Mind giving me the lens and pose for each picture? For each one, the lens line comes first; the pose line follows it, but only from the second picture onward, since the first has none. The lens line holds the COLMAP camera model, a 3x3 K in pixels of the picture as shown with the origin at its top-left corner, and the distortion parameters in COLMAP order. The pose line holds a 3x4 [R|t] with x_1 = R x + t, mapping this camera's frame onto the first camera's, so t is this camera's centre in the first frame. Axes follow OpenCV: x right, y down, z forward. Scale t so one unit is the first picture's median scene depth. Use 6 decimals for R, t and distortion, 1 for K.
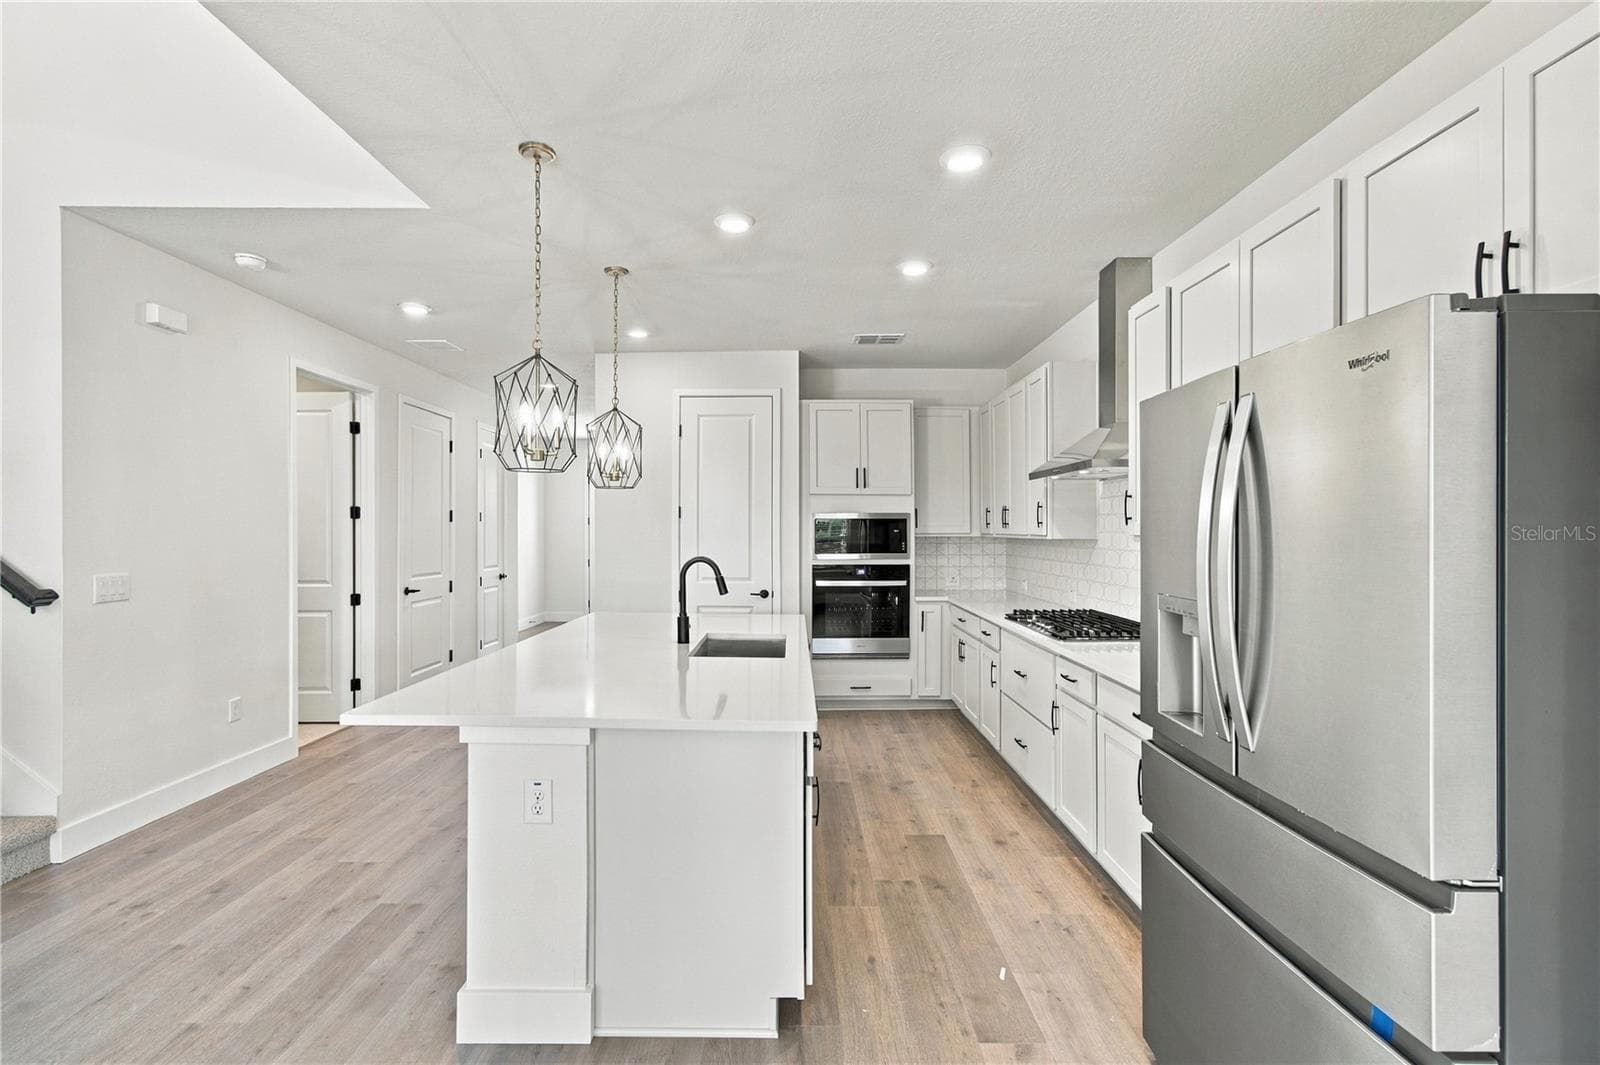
lens RADIAL K [[712.2, 0, 774.0], [0, 712.2, 533.0], [0, 0, 1]] dist [-0.012328, 0.000263]
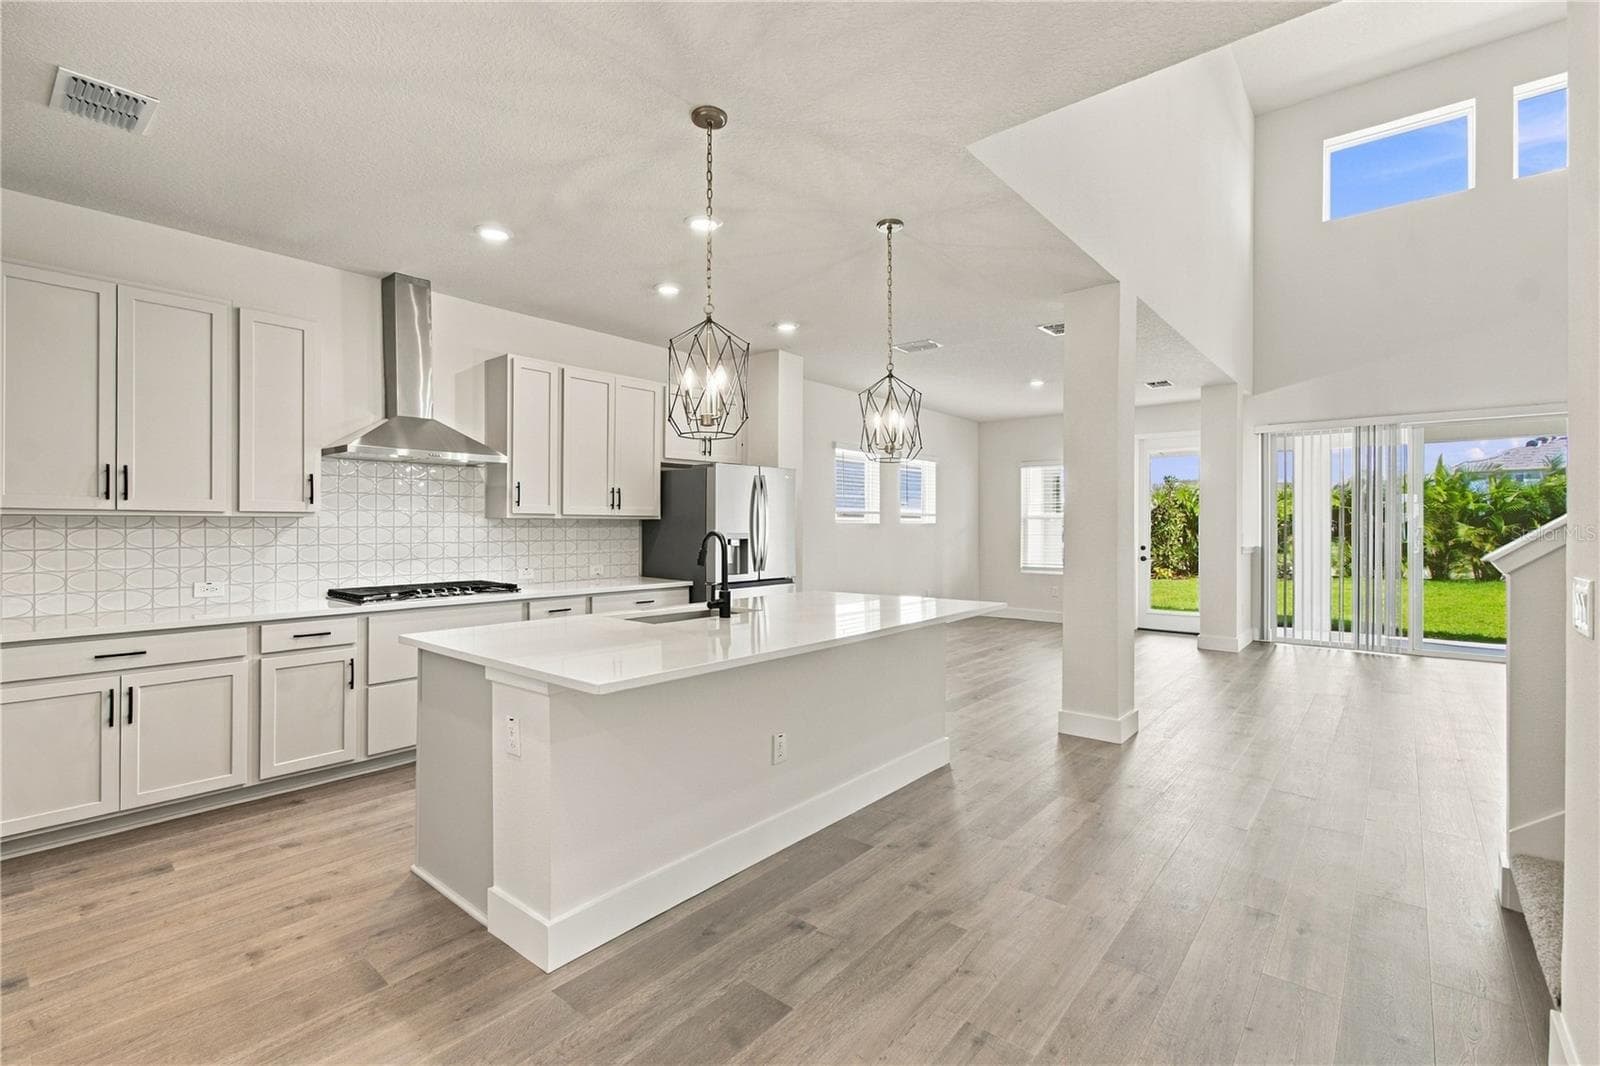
lens RADIAL K [[712.2, 0, 774.0], [0, 712.2, 533.5], [0, 0, 1]] dist [-0.012328, 0.000263]
pose [[-0.752854, -0.013949, 0.658040, -0.528245], [-0.002375, 0.999826, 0.018477, 0.010411], [-0.658183, 0.012348, -0.752757, 1.083275]]
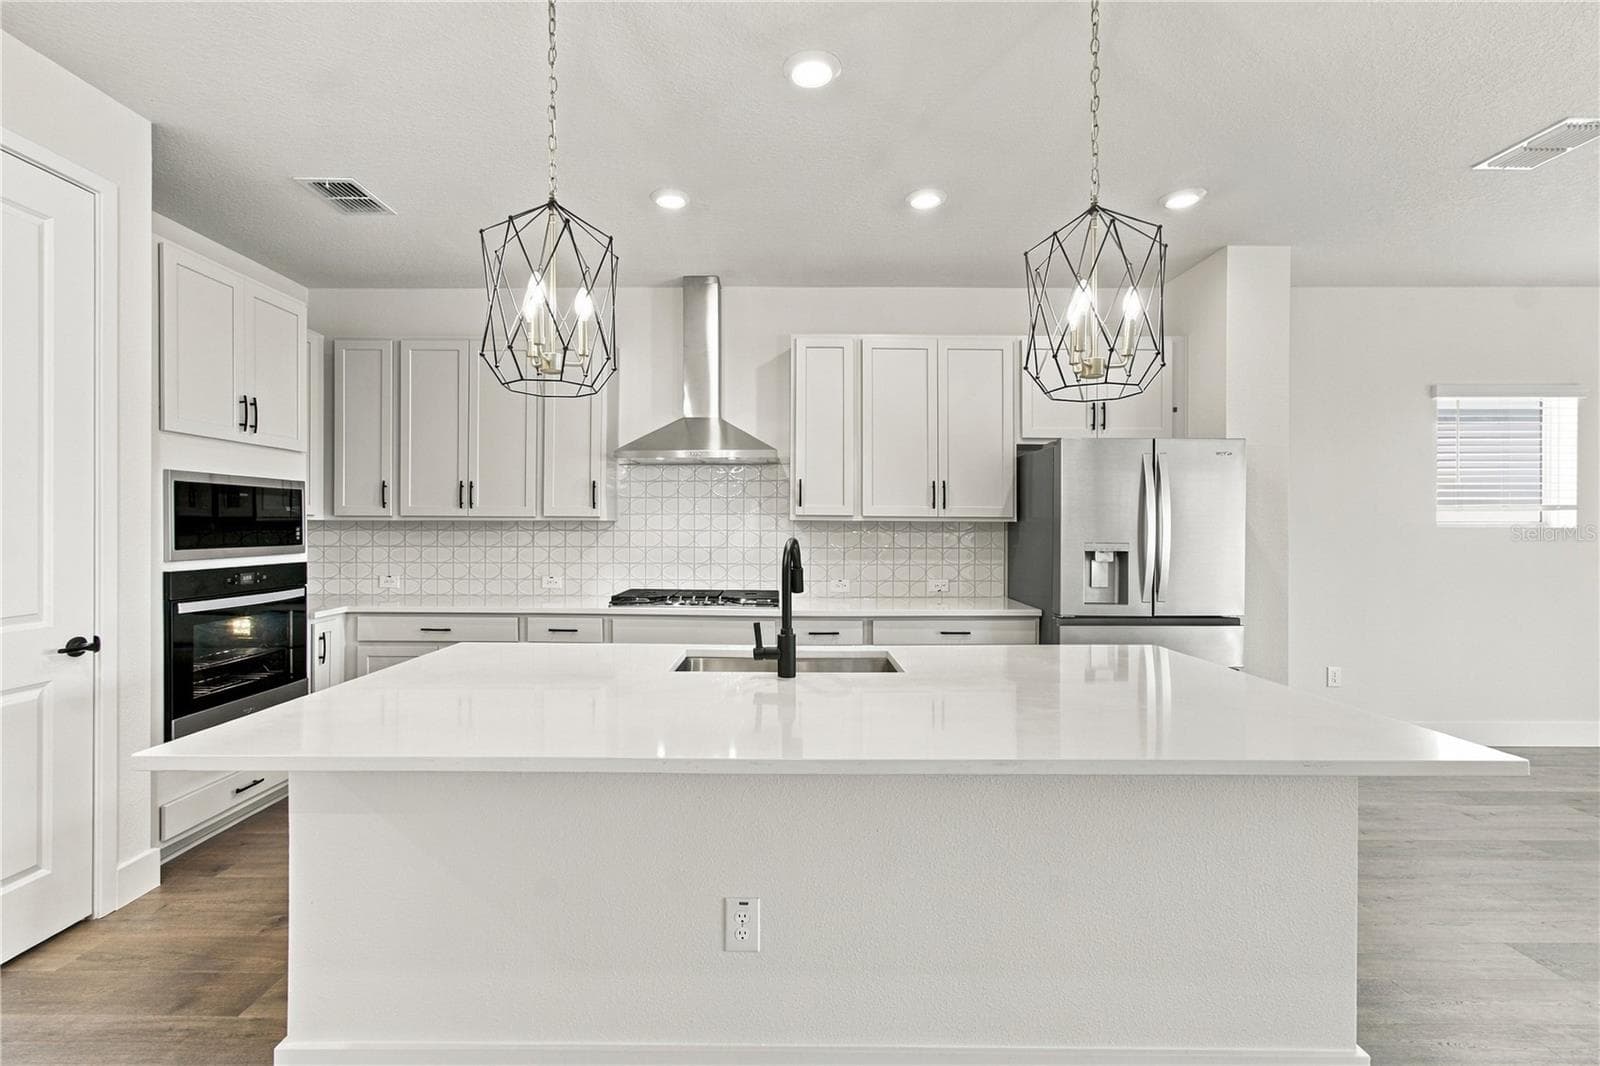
lens RADIAL K [[712.2, 0, 774.0], [0, 712.2, 533.5], [0, 0, 1]] dist [-0.012328, 0.000263]
pose [[0.005543, -0.013506, 0.999893, -0.478545], [0.000149, 0.999909, 0.013505, 0.011569], [-0.999985, 0.000074, 0.005545, 0.638268]]
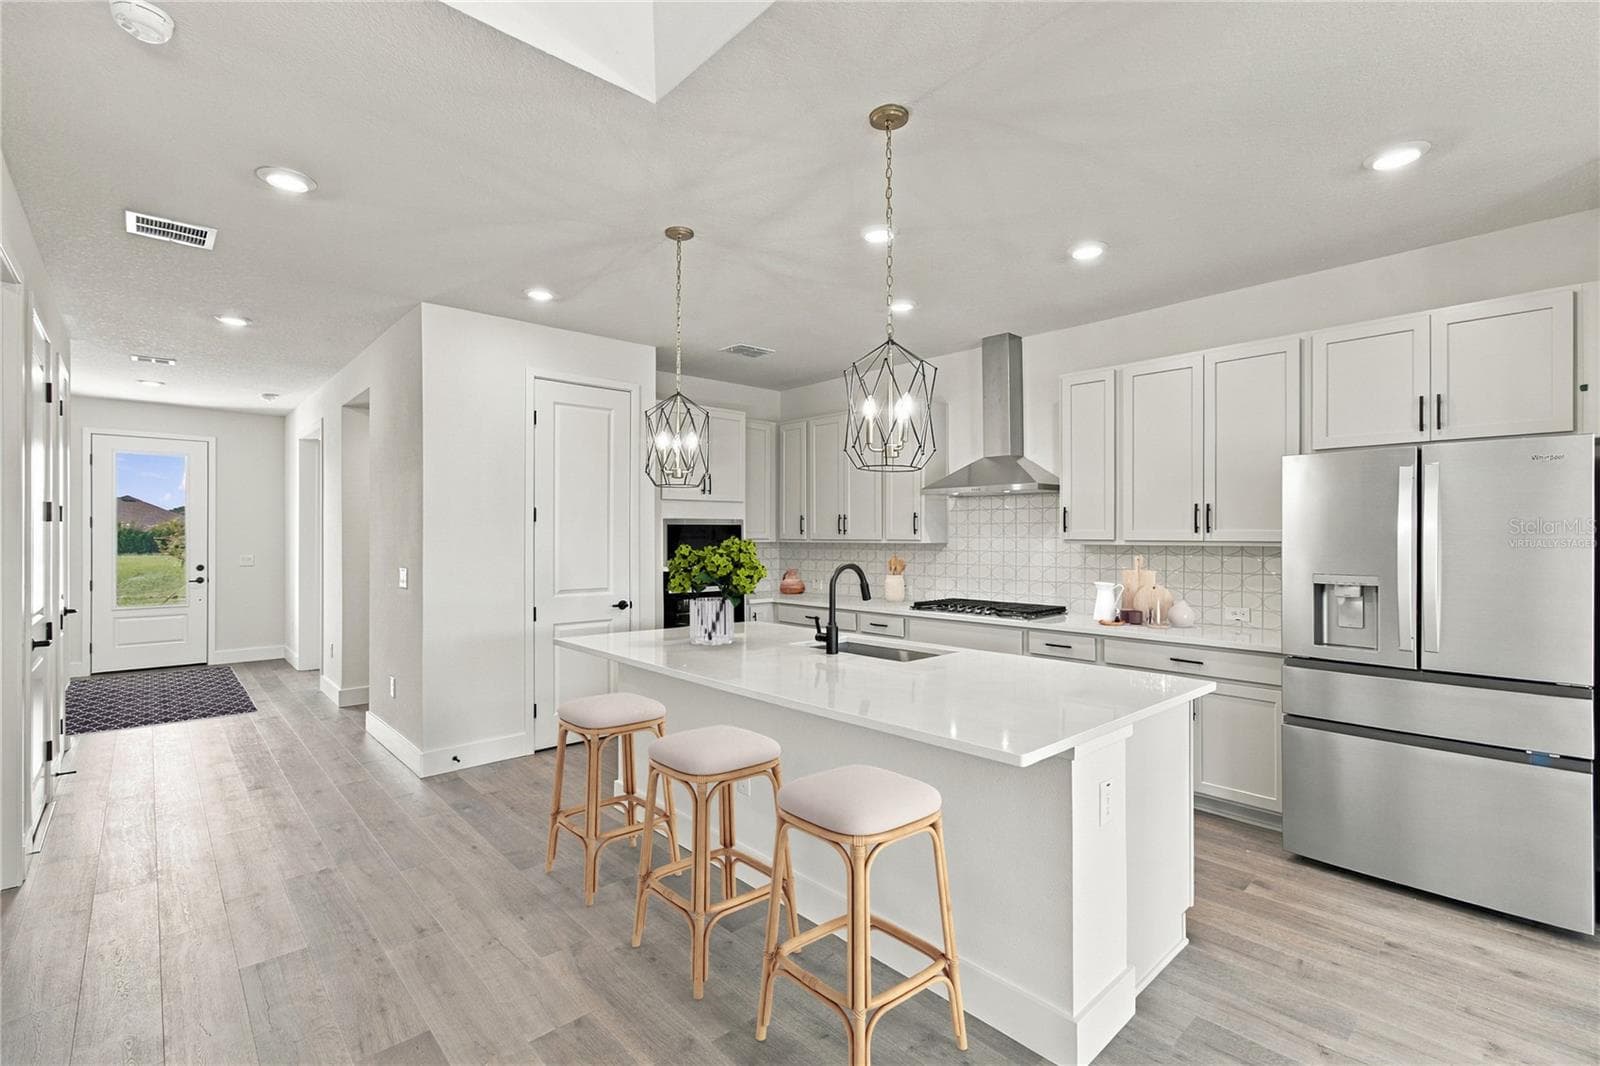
lens RADIAL K [[712.2, 0, 774.0], [0, 712.2, 533.5], [0, 0, 1]] dist [-0.012328, 0.000263]
pose [[0.745415, 0.000633, 0.666600, -0.521136], [0.003619, 0.999981, -0.004995, -0.002224], [-0.666591, 0.006136, 0.745399, 0.209638]]
